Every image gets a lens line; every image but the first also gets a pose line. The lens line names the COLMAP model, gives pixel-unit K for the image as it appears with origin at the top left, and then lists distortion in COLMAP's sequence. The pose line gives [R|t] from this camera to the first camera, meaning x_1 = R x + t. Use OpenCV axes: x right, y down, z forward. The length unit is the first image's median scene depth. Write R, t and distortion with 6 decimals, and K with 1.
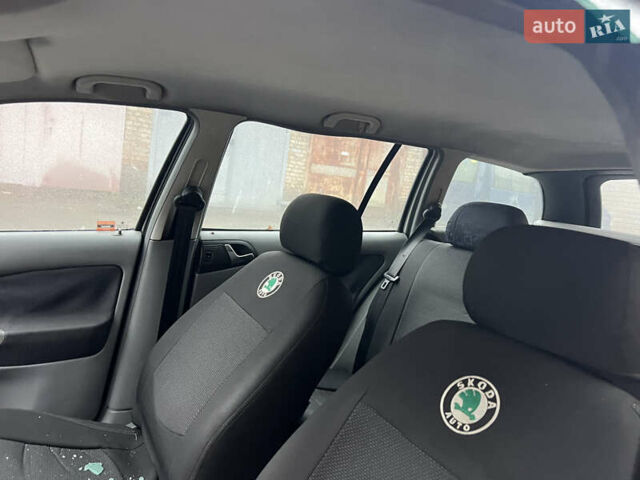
lens RADIAL K [[510.1, 0, 320.6], [0, 510.1, 243.1], [0, 0, 1]] dist [0.041749, -0.032054]
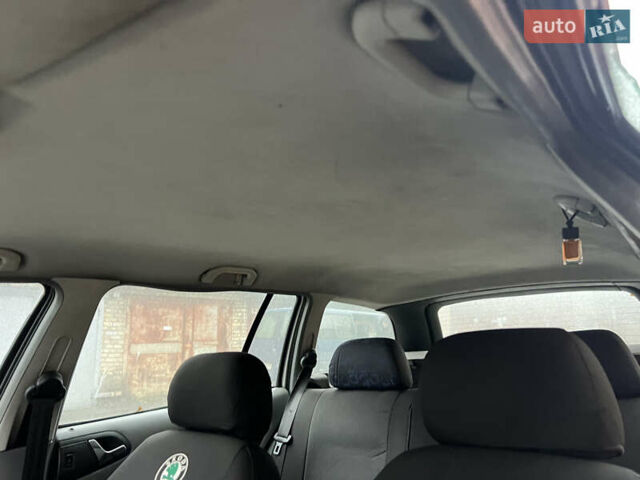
lens RADIAL K [[510.1, 0, 318.7], [0, 510.1, 235.6], [0, 0, 1]] dist [0.041749, -0.032054]
pose [[0.922489, -0.080029, 0.377635, -0.125895], [0.203153, 0.932491, -0.298647, 0.016566], [-0.328241, 0.352216, 0.876471, 0.051284]]
